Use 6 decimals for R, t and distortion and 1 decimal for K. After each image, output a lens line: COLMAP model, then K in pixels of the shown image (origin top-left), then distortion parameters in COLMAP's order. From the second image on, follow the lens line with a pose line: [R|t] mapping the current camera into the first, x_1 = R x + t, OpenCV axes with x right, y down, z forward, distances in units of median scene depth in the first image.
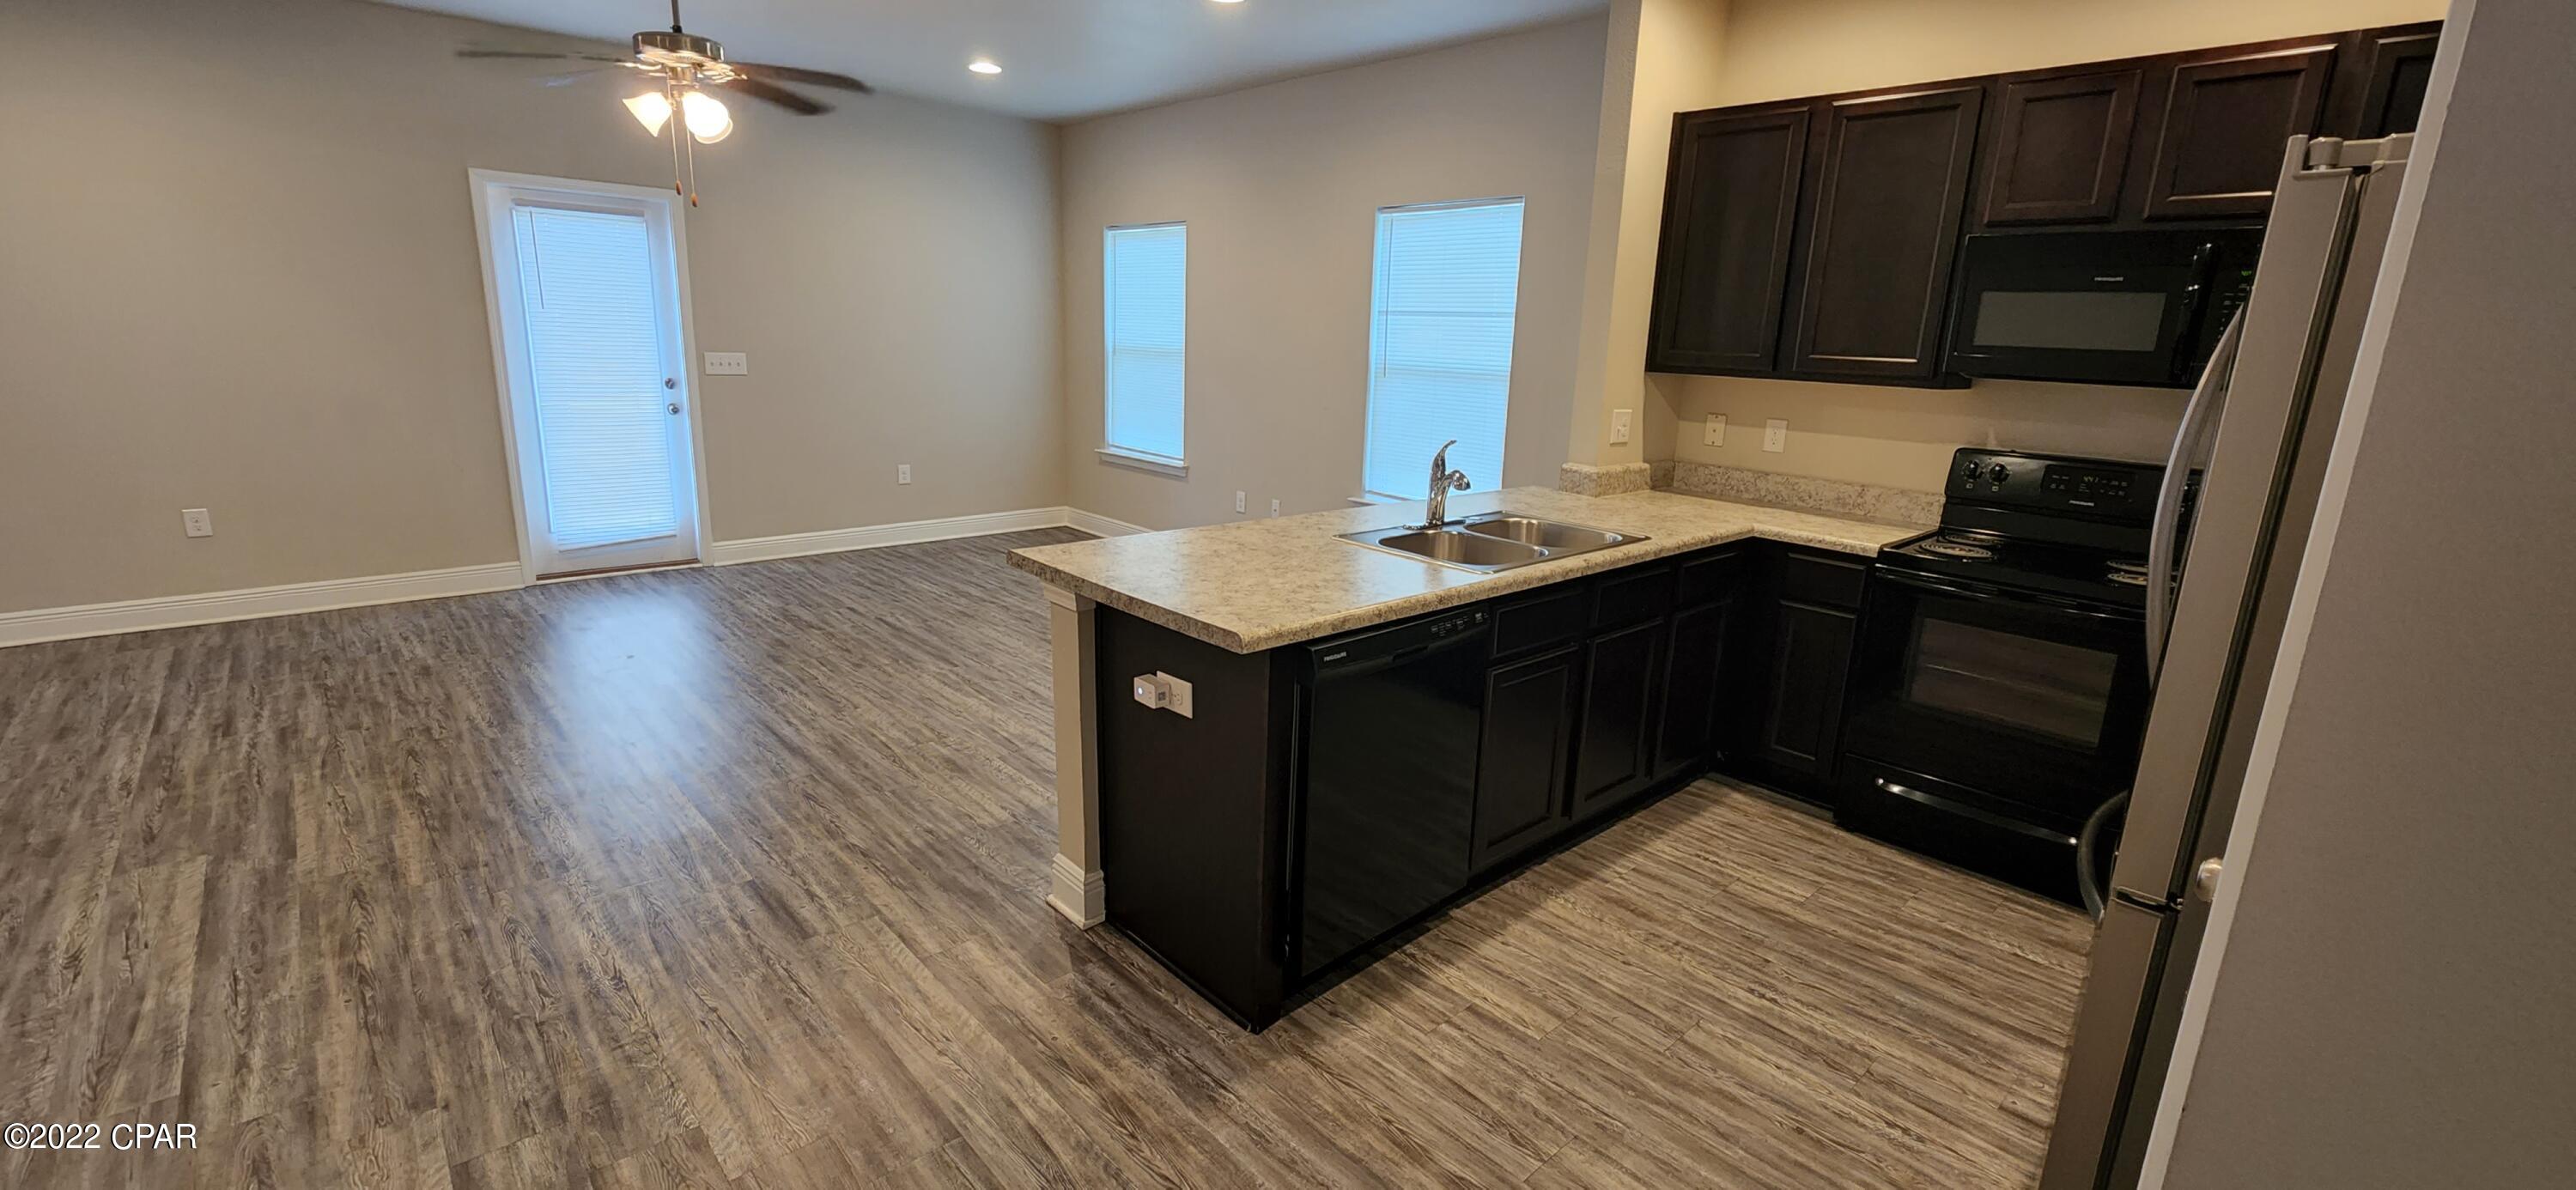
lens RADIAL K [[1058.3, 0, 1297.7], [0, 1058.3, 585.5], [0, 0, 1]] dist [-0.000701, -0.001837]
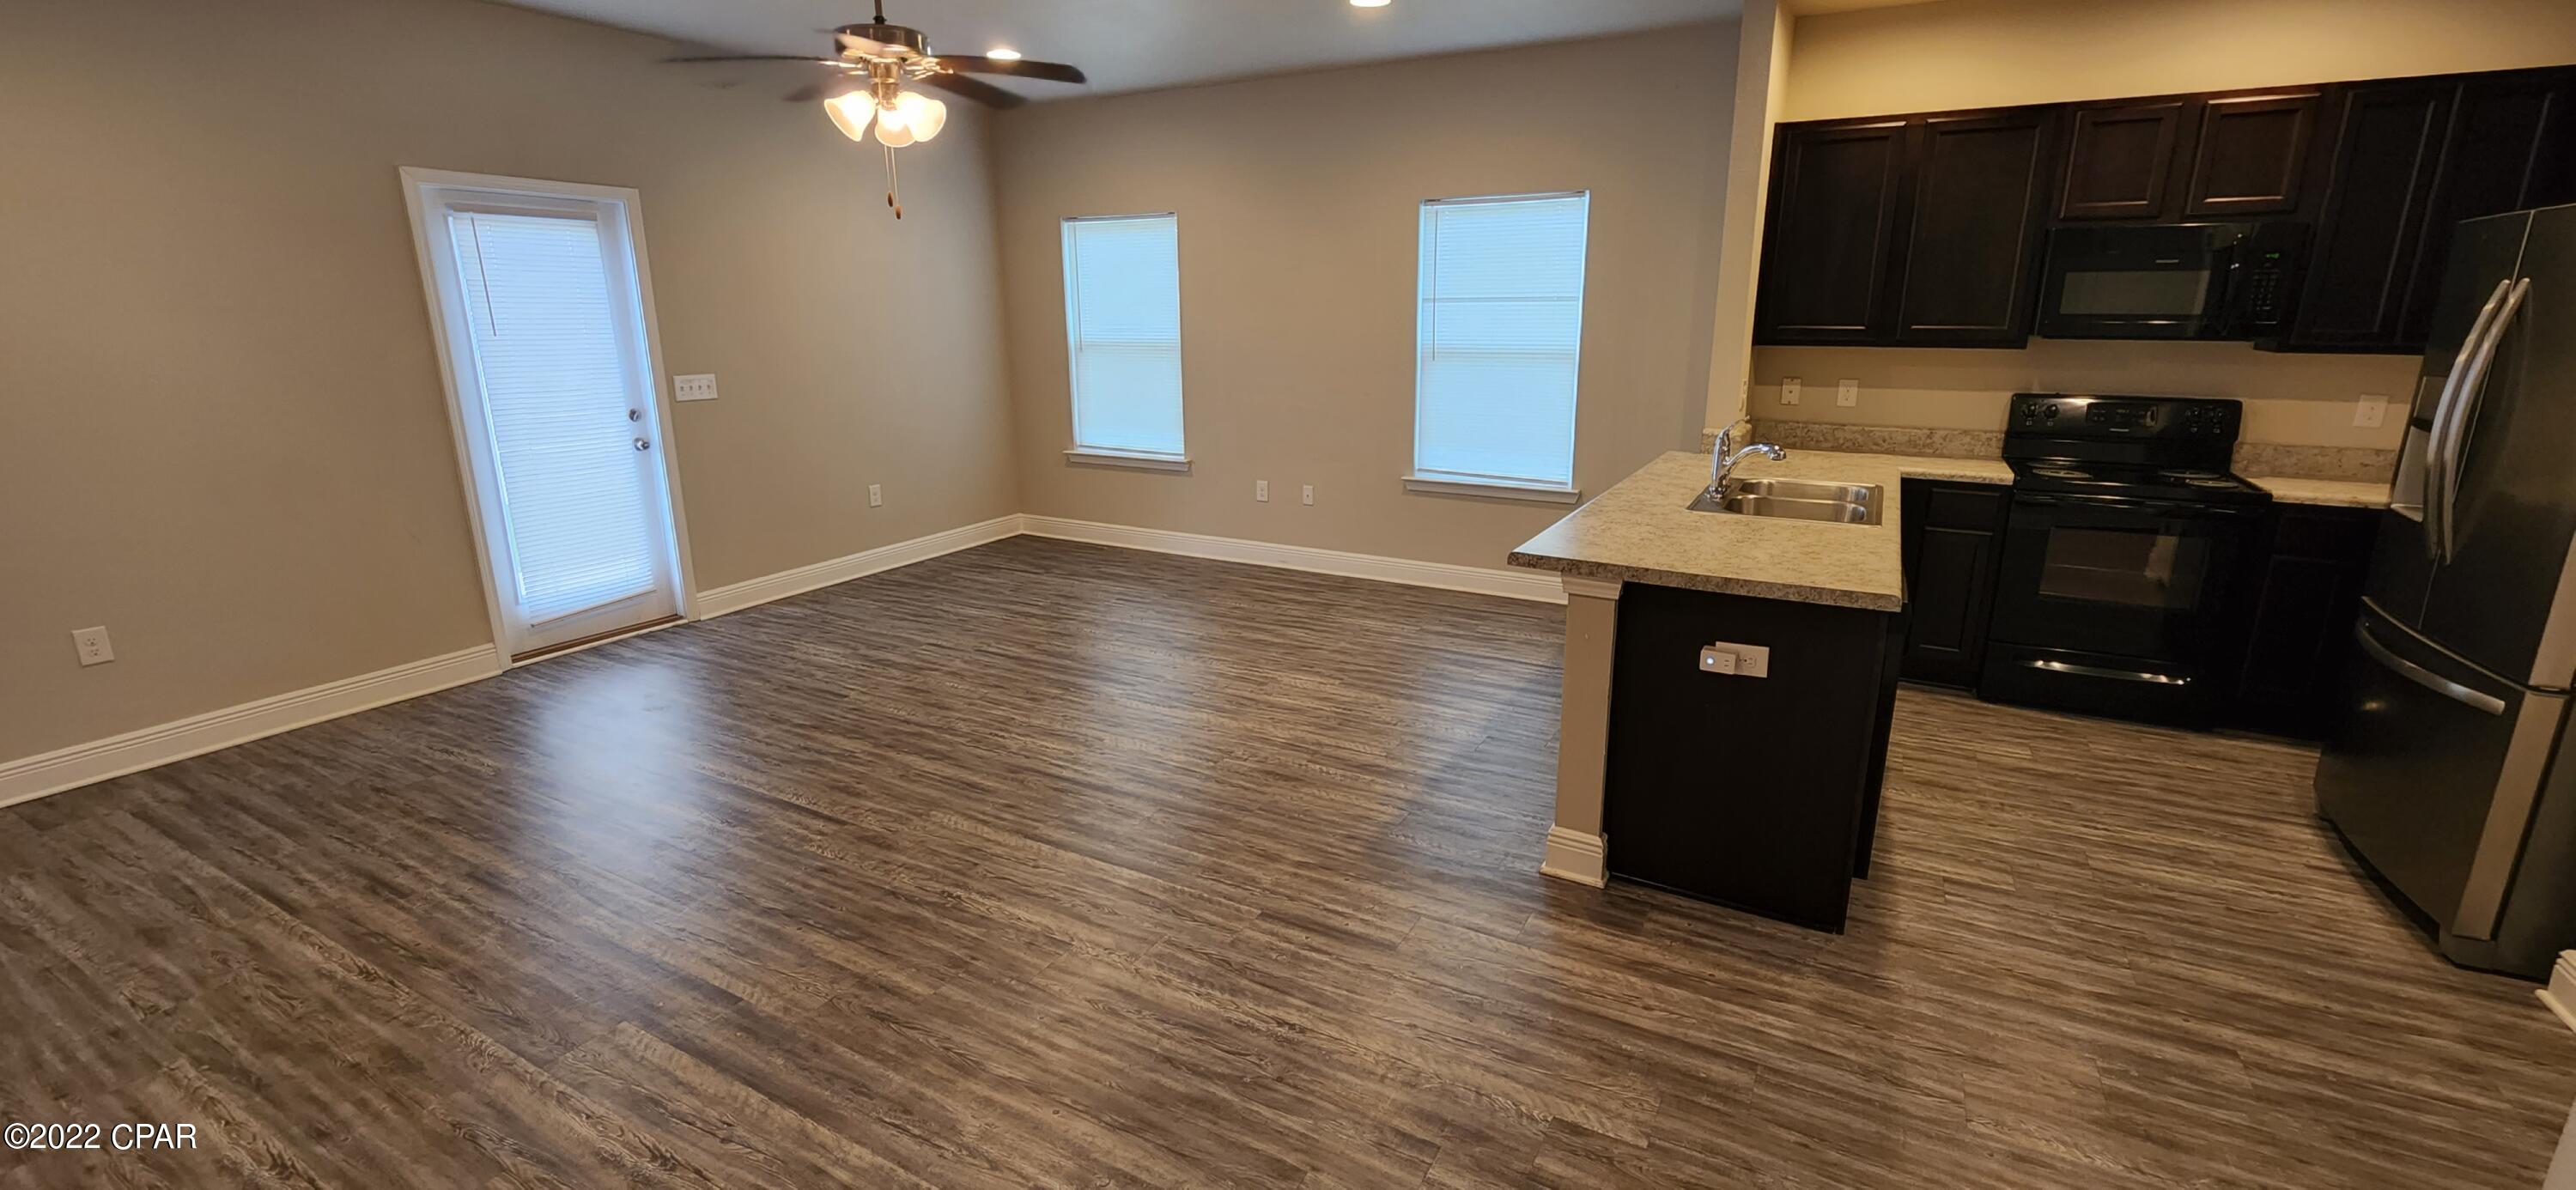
lens RADIAL K [[1058.3, 0, 1297.7], [0, 1058.3, 585.5], [0, 0, 1]] dist [-0.000701, -0.001837]
pose [[0.948747, -0.119300, 0.292656, -0.612748], [0.111439, 0.992821, 0.043449, -0.054128], [-0.295738, -0.008609, 0.955230, 0.037707]]
